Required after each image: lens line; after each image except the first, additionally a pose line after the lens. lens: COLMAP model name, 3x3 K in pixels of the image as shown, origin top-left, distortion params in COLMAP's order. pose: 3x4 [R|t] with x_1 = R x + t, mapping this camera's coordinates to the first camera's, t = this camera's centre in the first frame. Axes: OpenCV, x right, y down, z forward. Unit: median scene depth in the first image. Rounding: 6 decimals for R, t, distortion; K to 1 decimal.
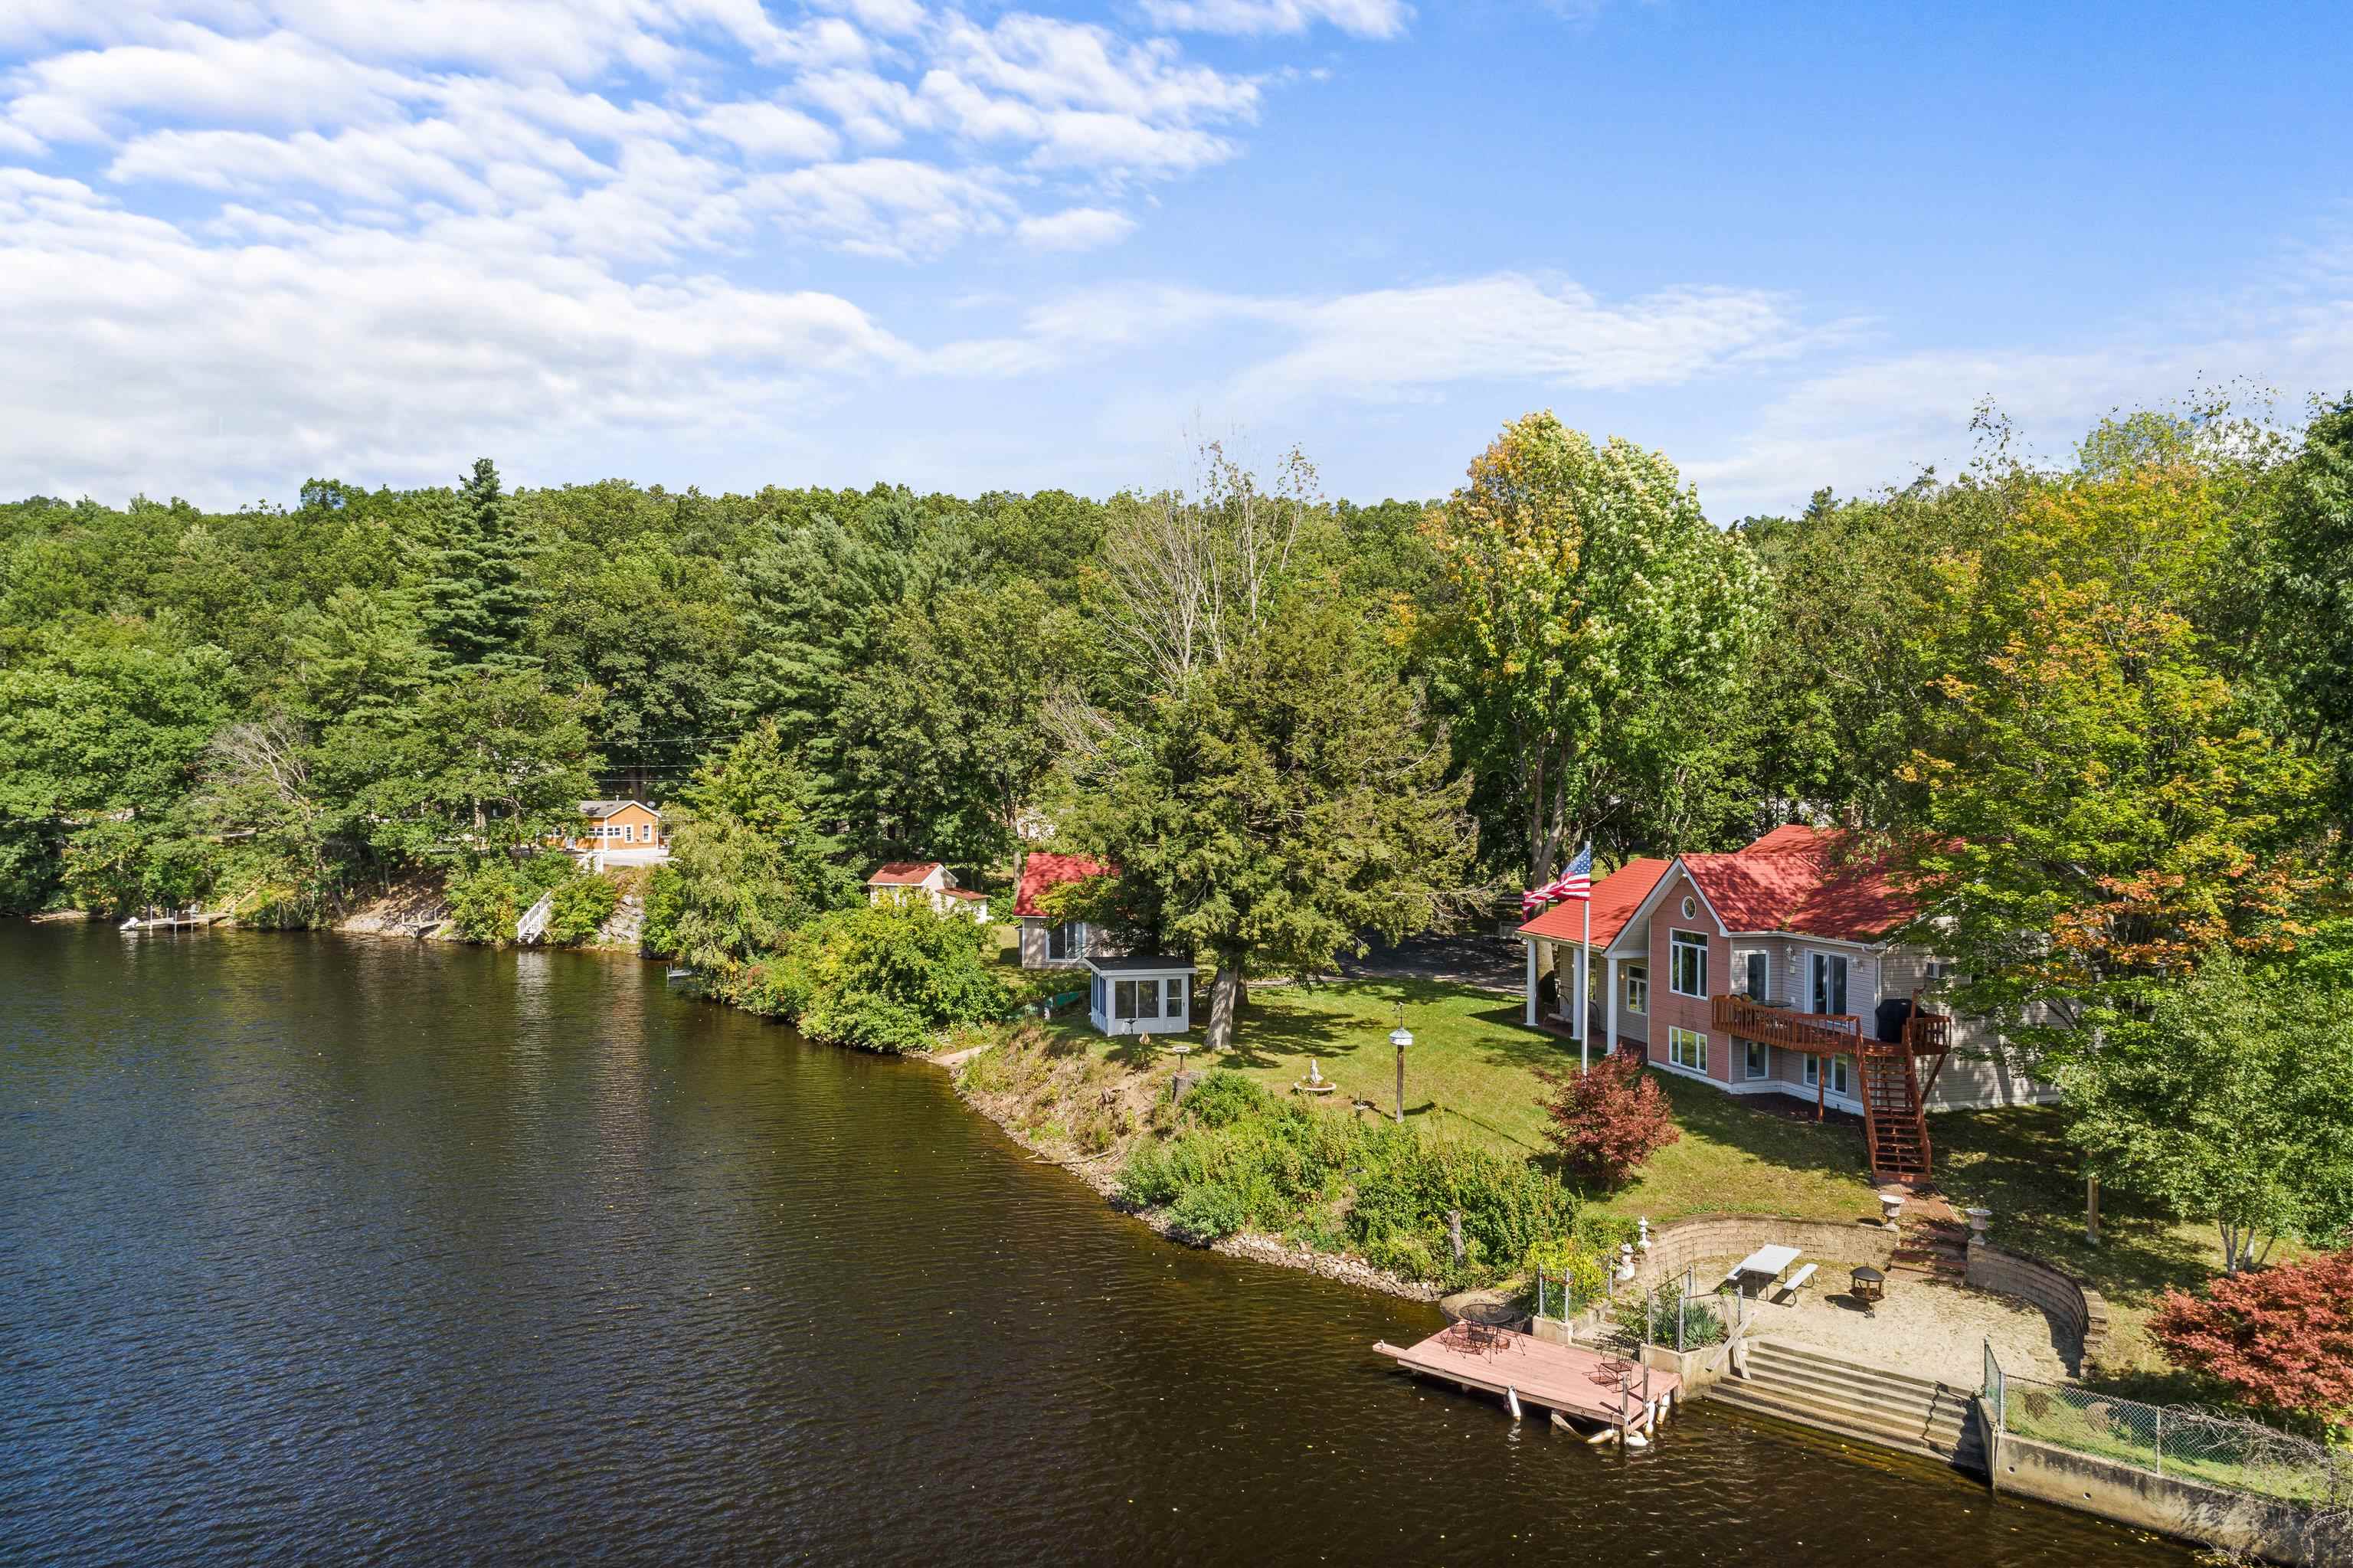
lens RADIAL K [[1610.7, 0, 1177.3], [0, 1610.7, 771.7], [0, 0, 1]] dist [-0.003683, 0.001405]
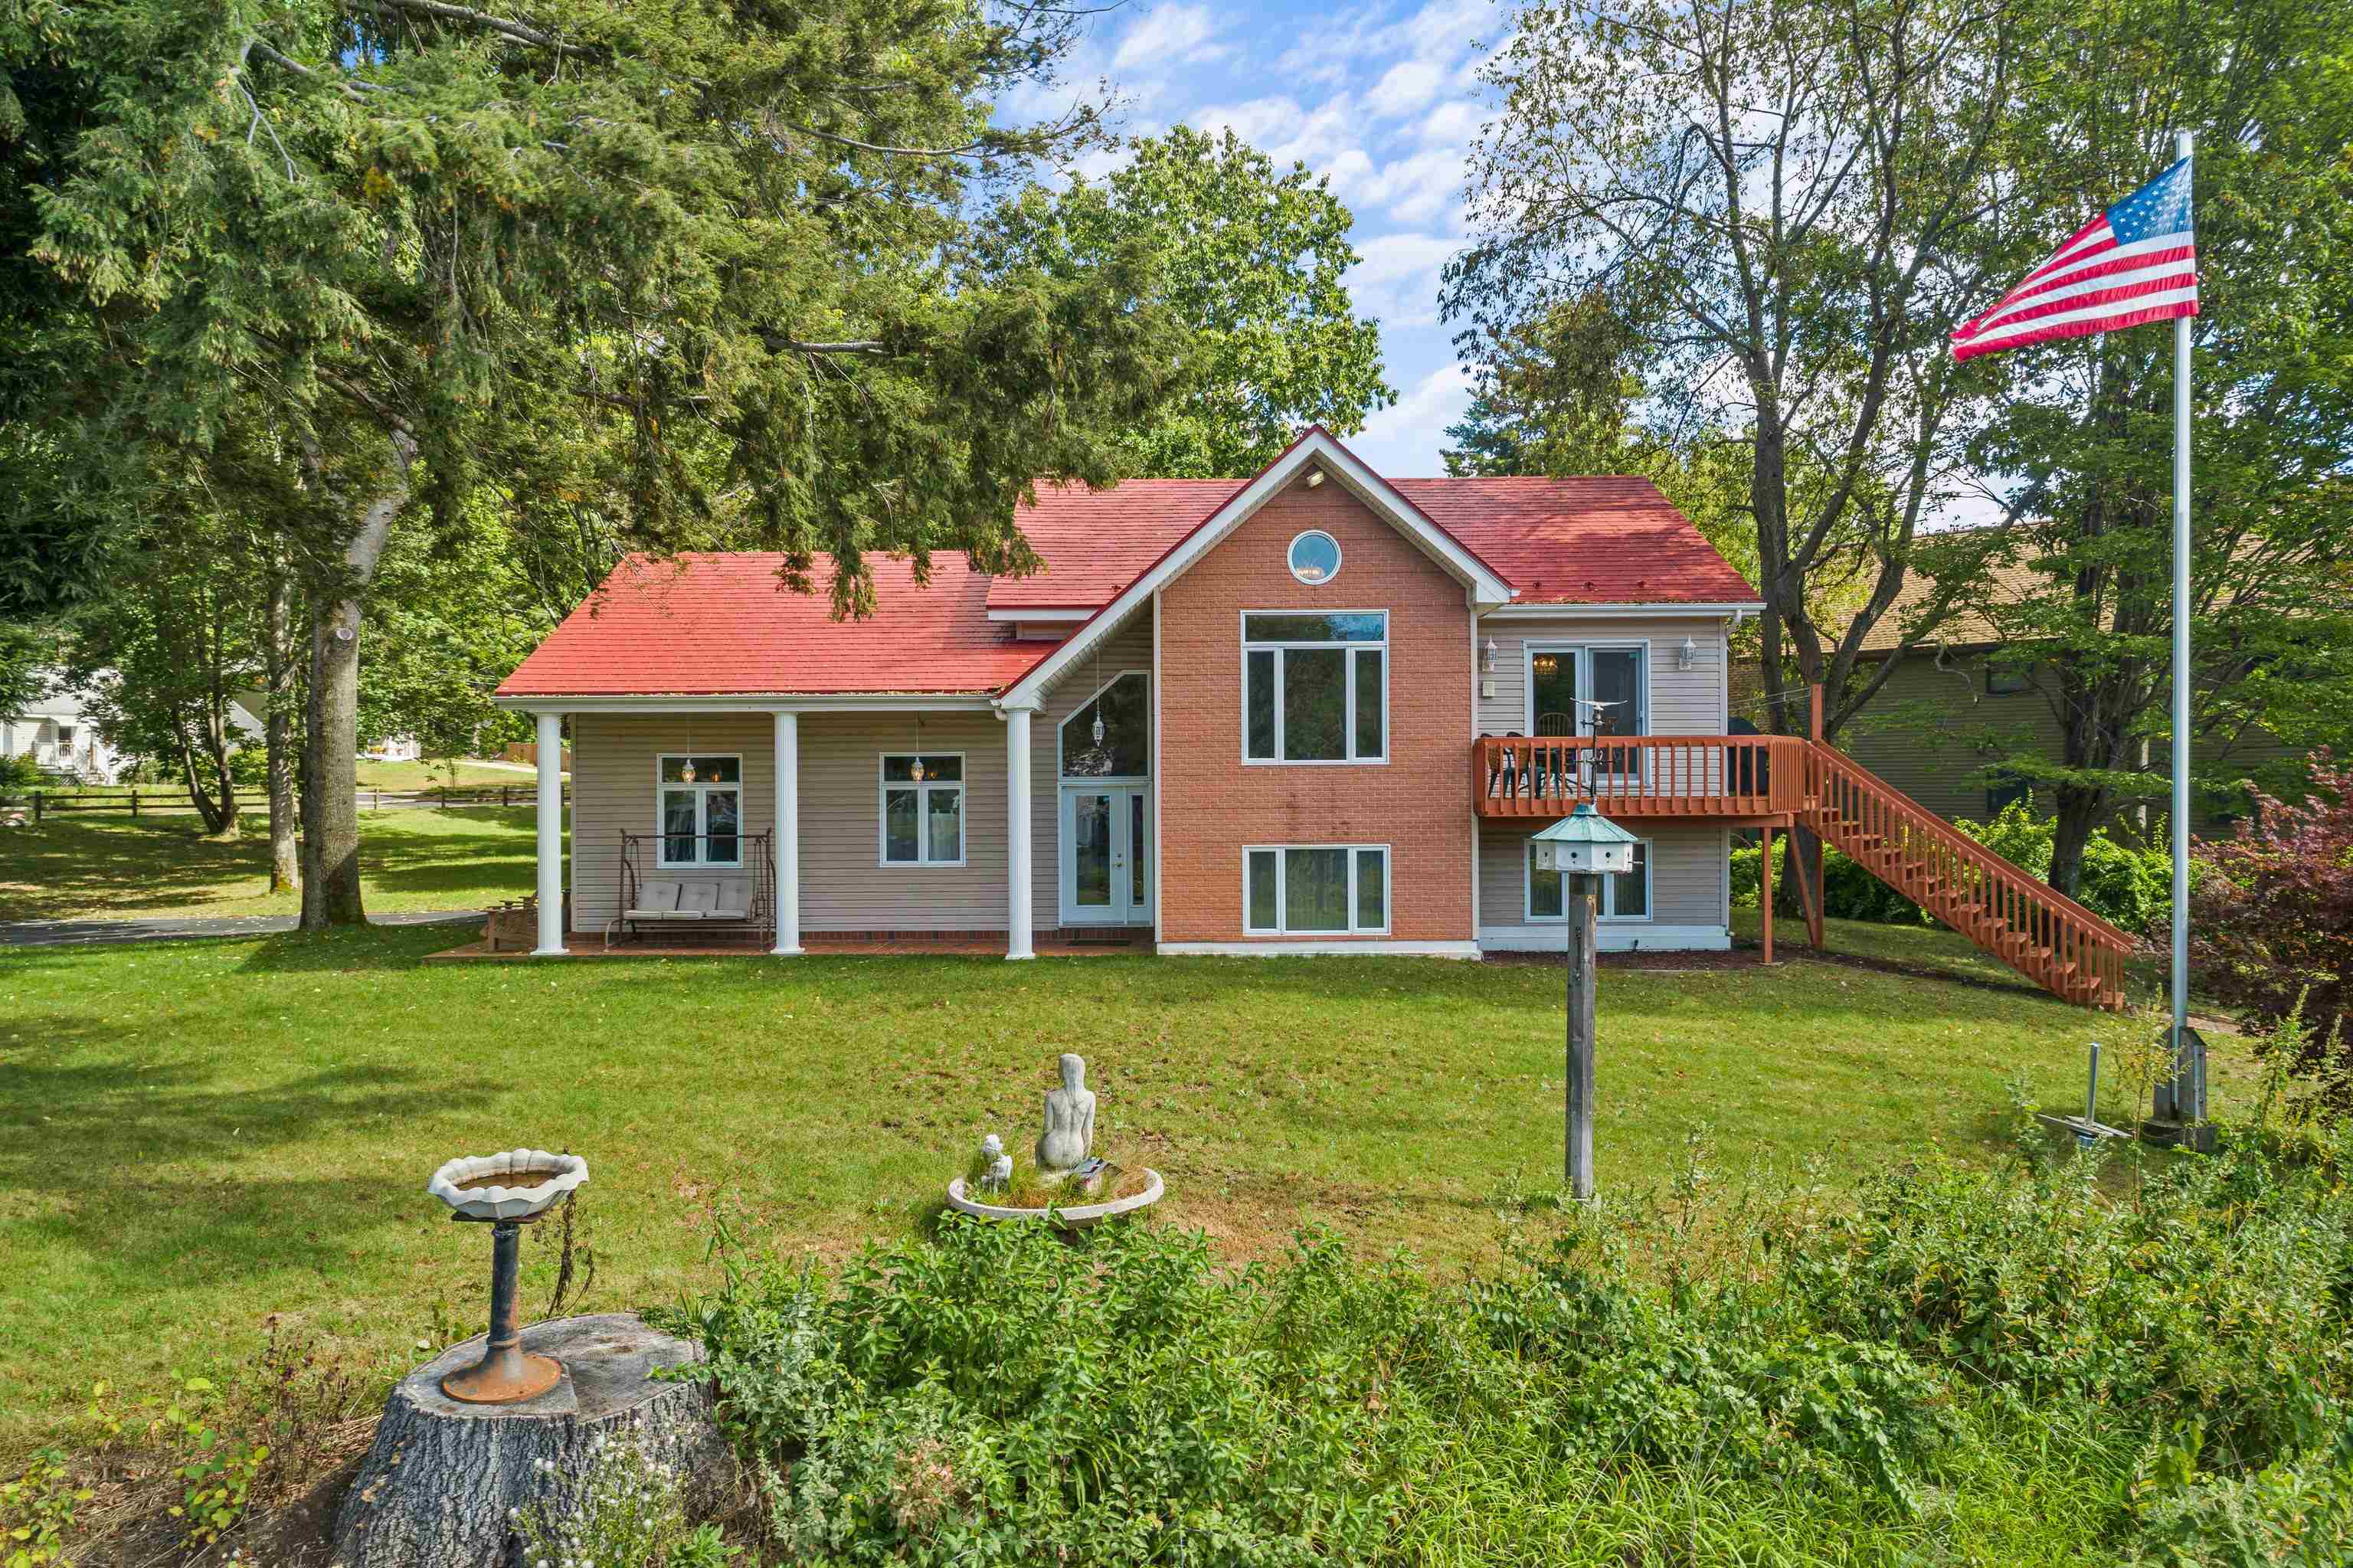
lens RADIAL K [[1610.7, 0, 1177.3], [0, 1610.7, 771.7], [0, 0, 1]] dist [-0.003683, 0.001405]
pose [[0.290443, 0.000480, 0.956892, -0.158911], [0.010824, 0.999934, -0.003787, 0.226641], [-0.956831, 0.011458, 0.290418, 1.450326]]
